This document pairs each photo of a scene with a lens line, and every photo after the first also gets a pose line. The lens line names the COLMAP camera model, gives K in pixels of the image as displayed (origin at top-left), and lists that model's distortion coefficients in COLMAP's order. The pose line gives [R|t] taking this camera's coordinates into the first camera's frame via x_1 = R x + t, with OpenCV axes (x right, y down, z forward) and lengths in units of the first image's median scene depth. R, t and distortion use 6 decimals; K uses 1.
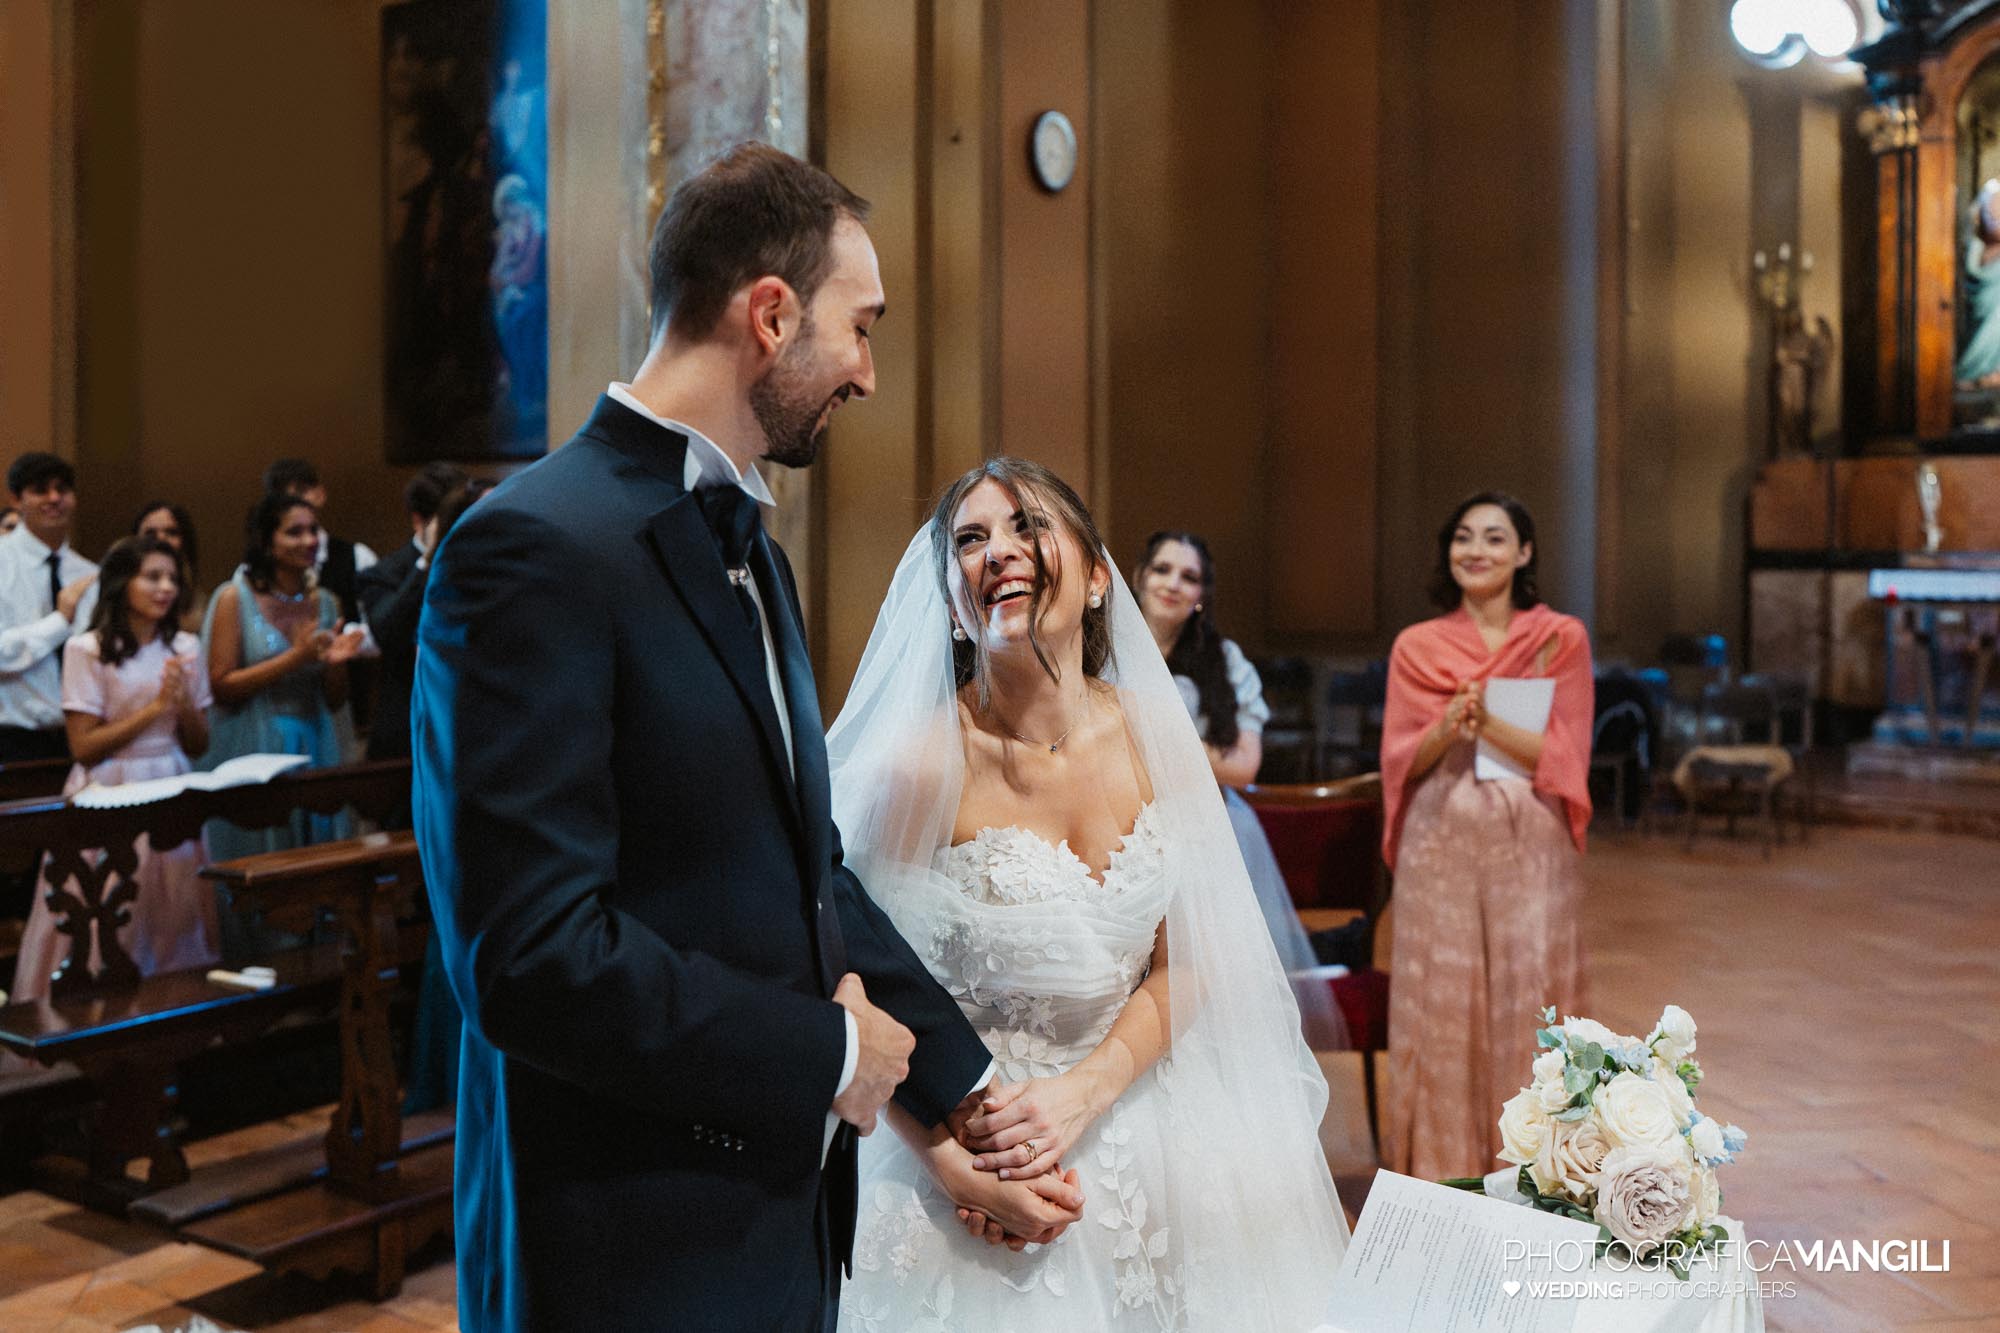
lens RADIAL K [[2027.0, 0, 985.2], [0, 2027.0, 544.9], [0, 0, 1]] dist [-0.005278, 0.000000]
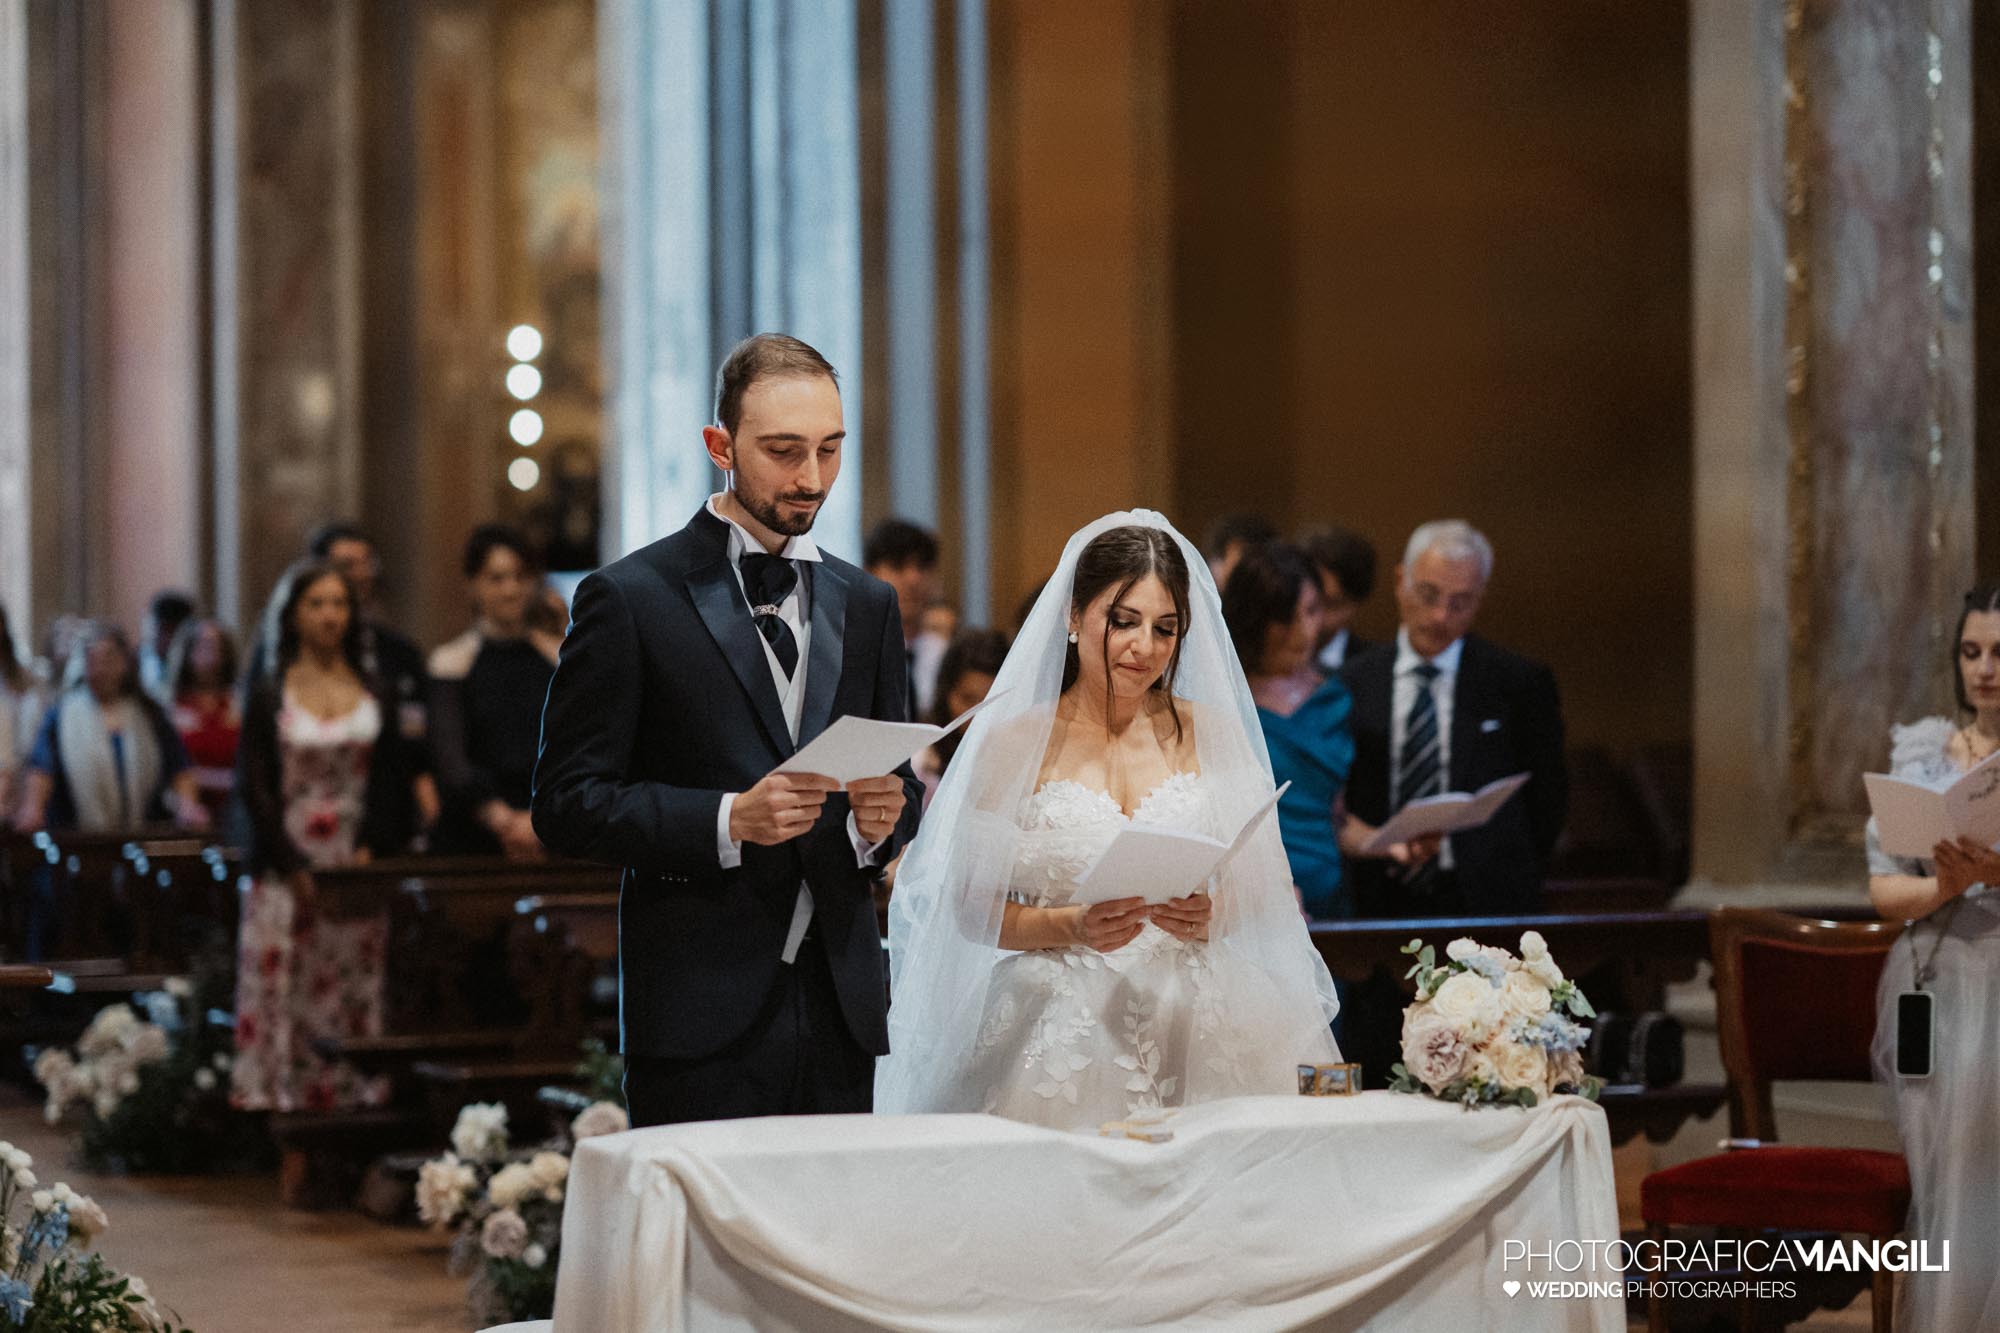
lens RADIAL K [[4862.5, 0, 1015.1], [0, 4862.5, 660.3], [0, 0, 1]] dist [0.030261, 0.000000]
pose [[0.859755, -0.009836, -0.510611, 0.434355], [0.008853, 0.999951, -0.004355, 0.015735], [0.510629, -0.000776, 0.859801, -0.493874]]
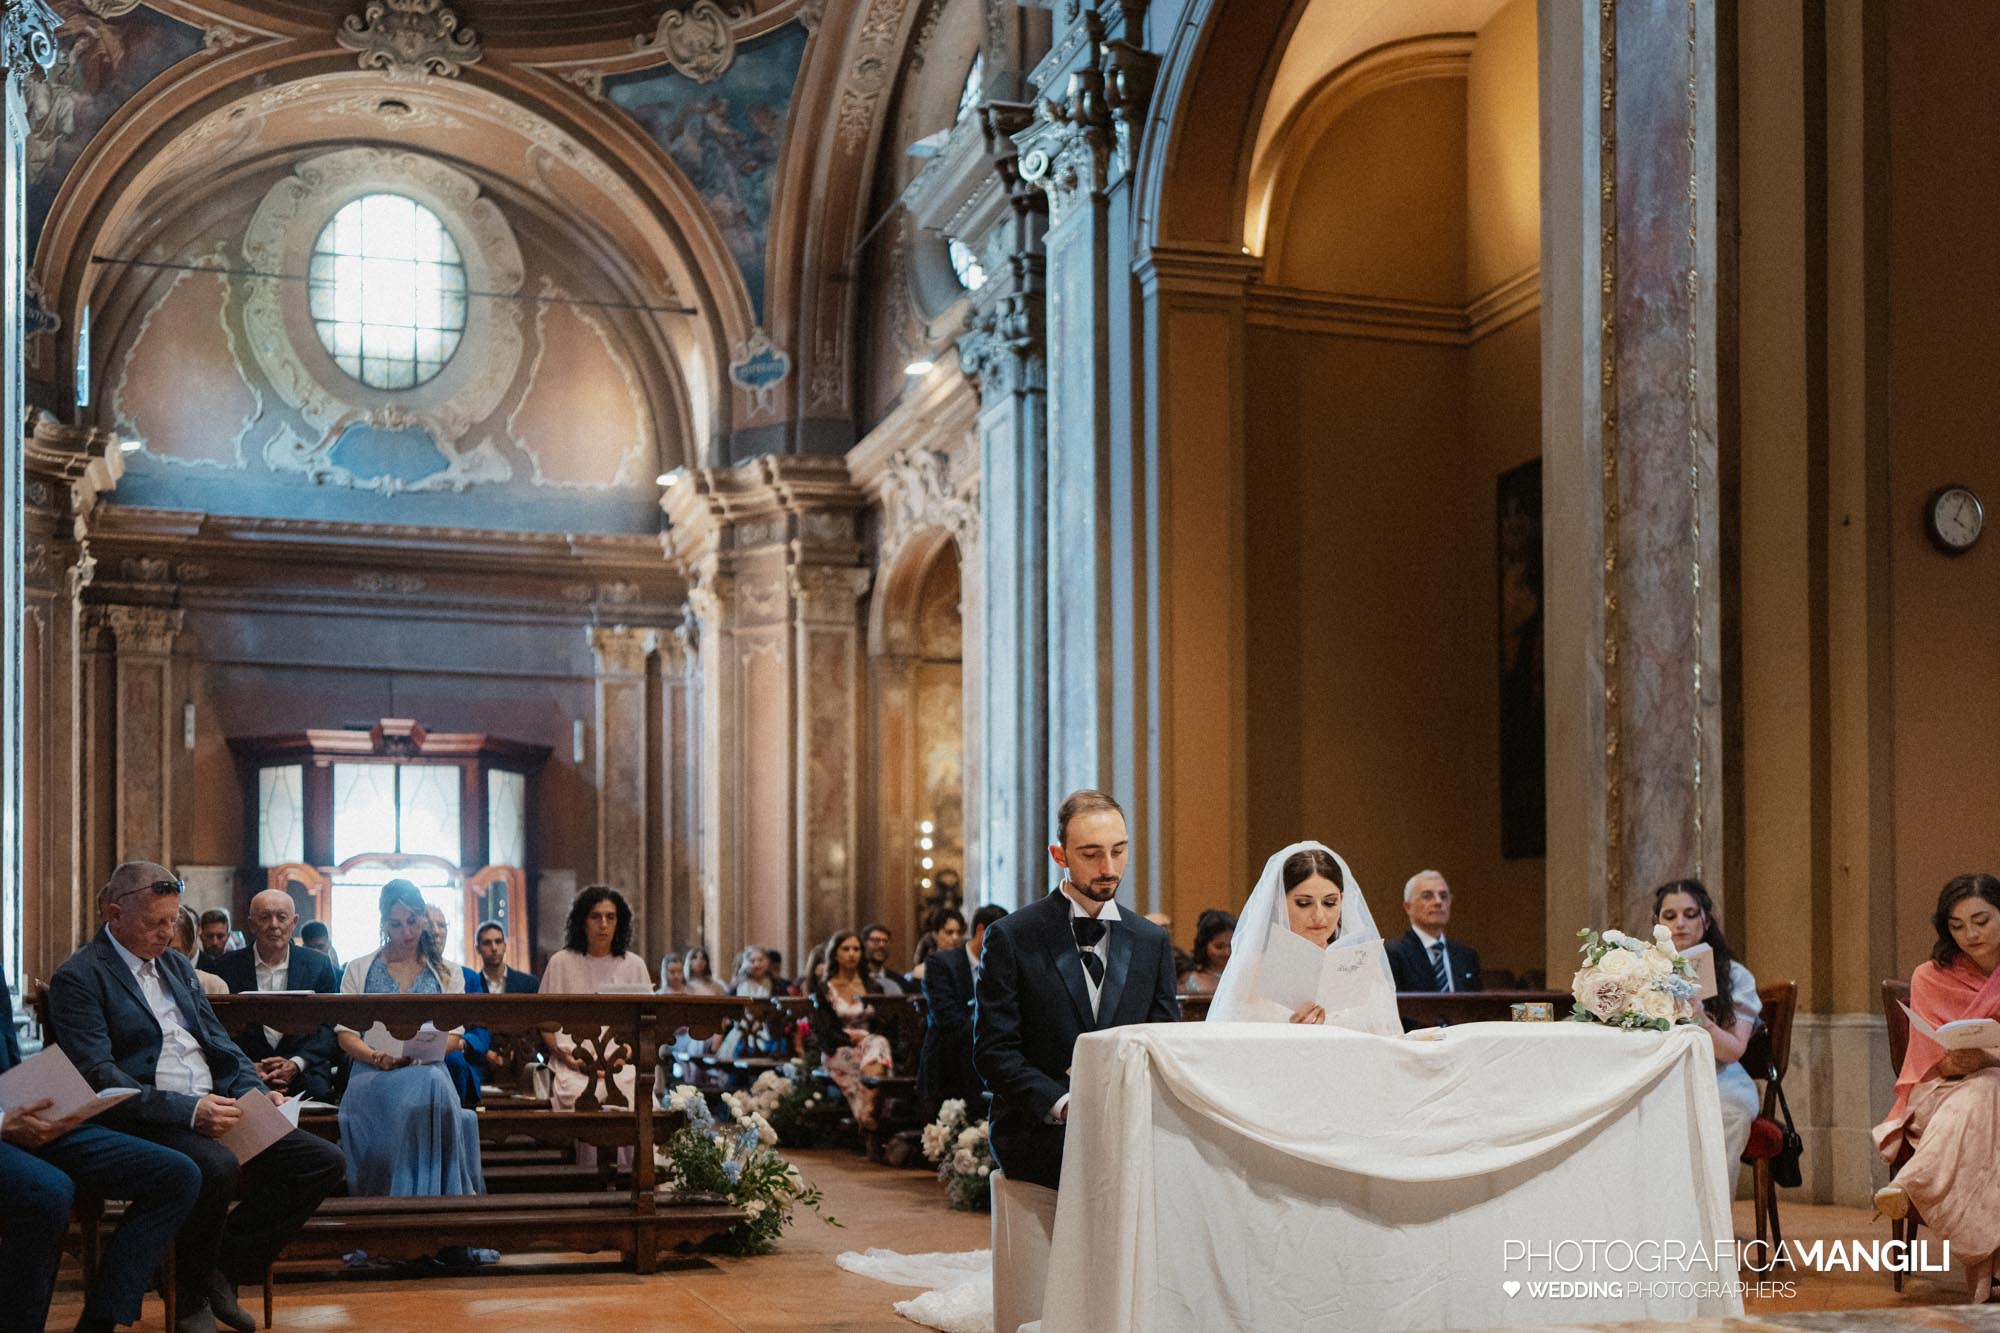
lens RADIAL K [[1971.2, 0, 743.7], [0, 1971.2, 942.0], [0, 0, 1]] dist [-0.009599, 0.000000]
pose [[0.751075, -0.025477, -0.659725, 0.250239], [0.006658, 0.999497, -0.031019, 0.080910], [0.660184, 0.018905, 0.750866, -0.307867]]
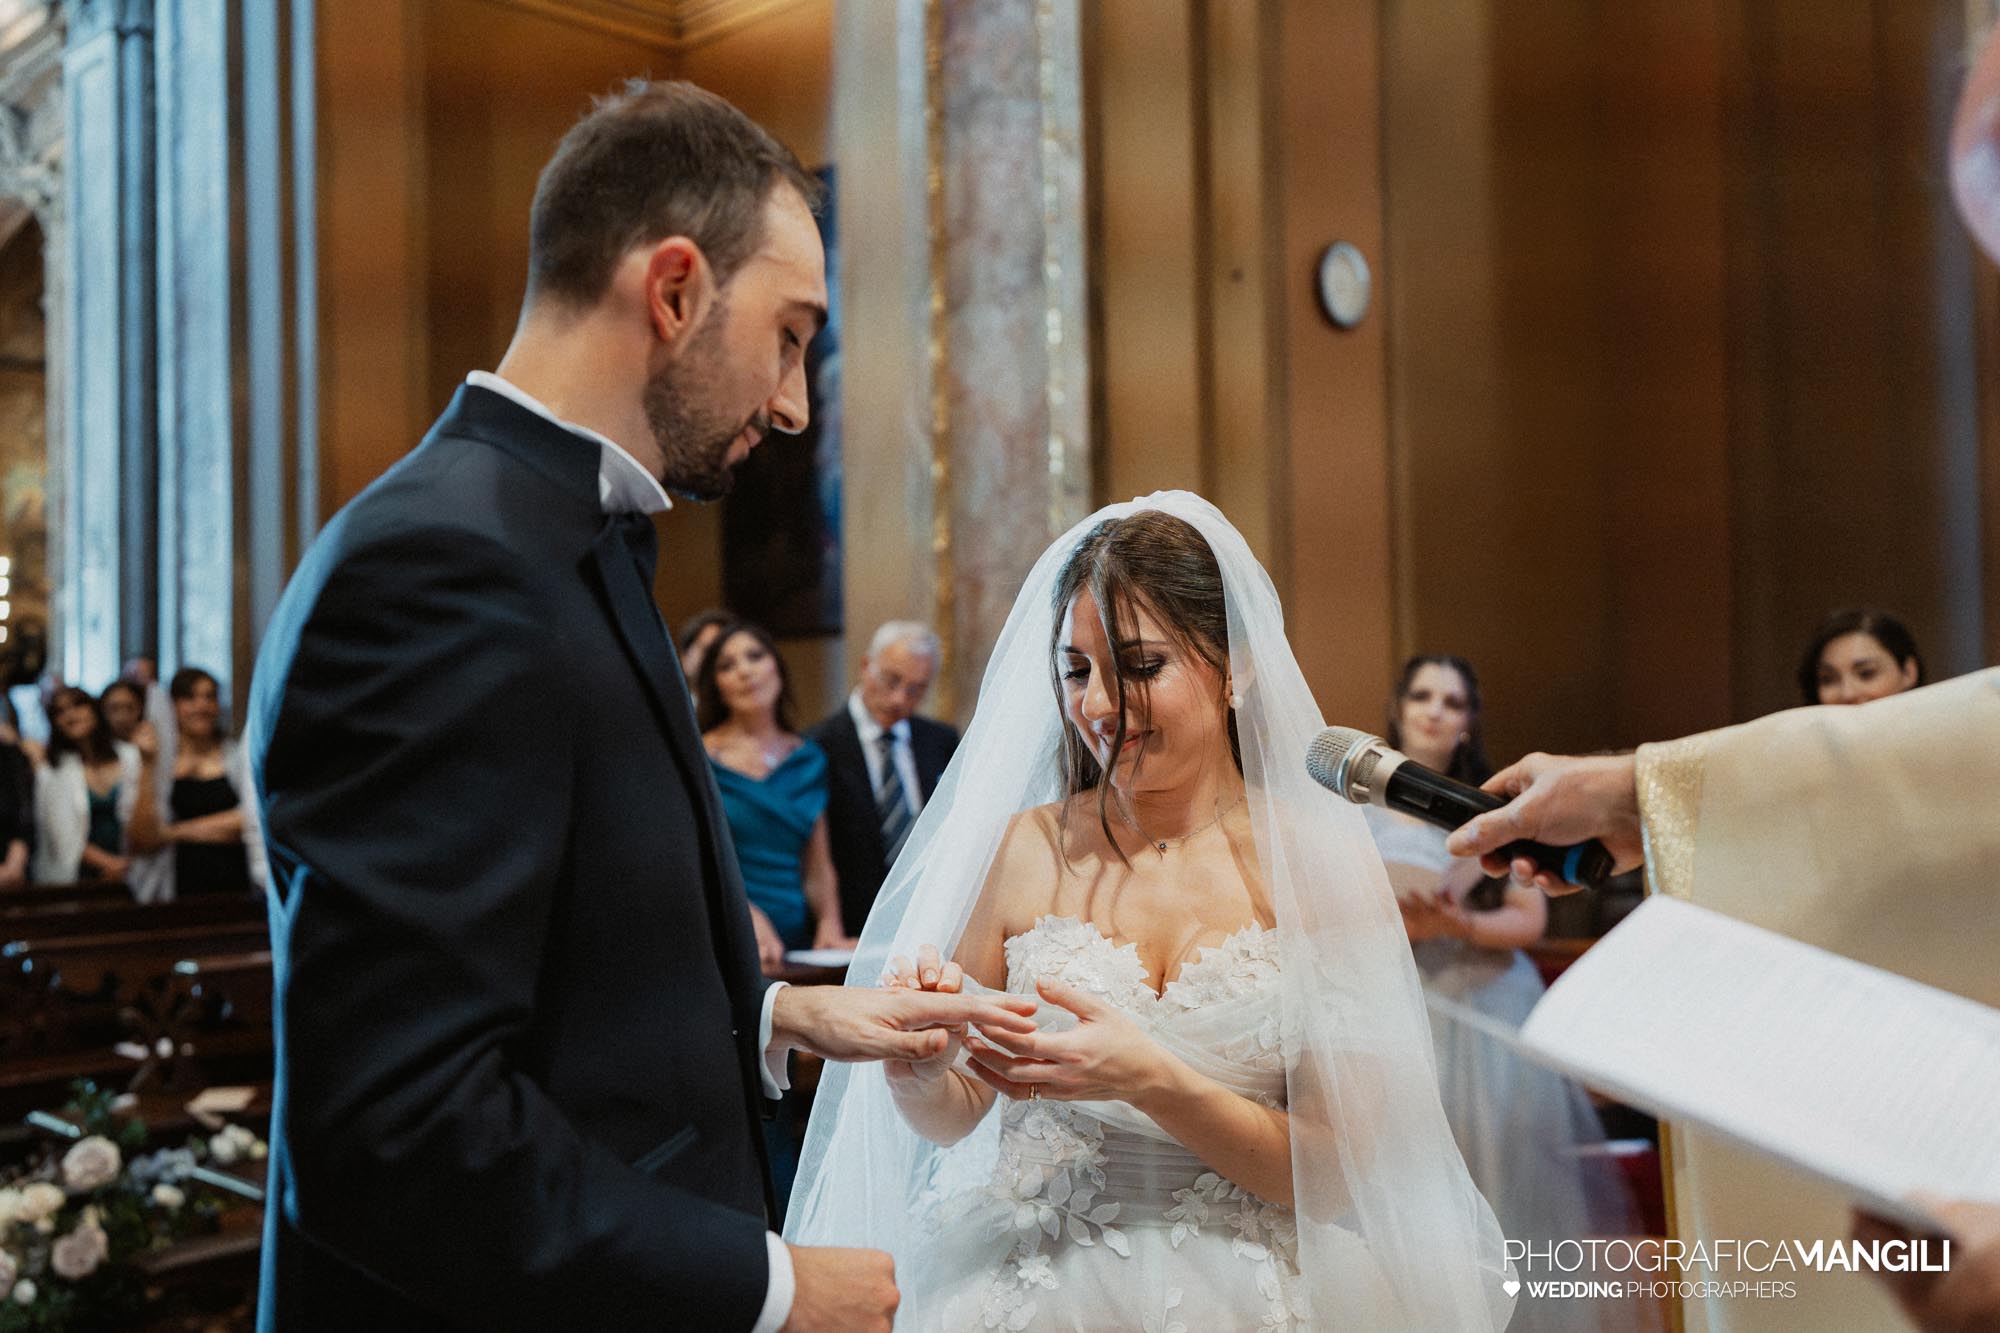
lens RADIAL K [[1971.2, 0, 1029.0], [0, 1971.2, 674.9], [0, 0, 1]] dist [-0.009599, 0.000000]
pose [[0.987790, -0.029496, -0.152974, 0.024963], [0.026363, 0.999400, -0.022466, 0.008976], [0.153544, 0.018159, 0.987975, 0.054395]]
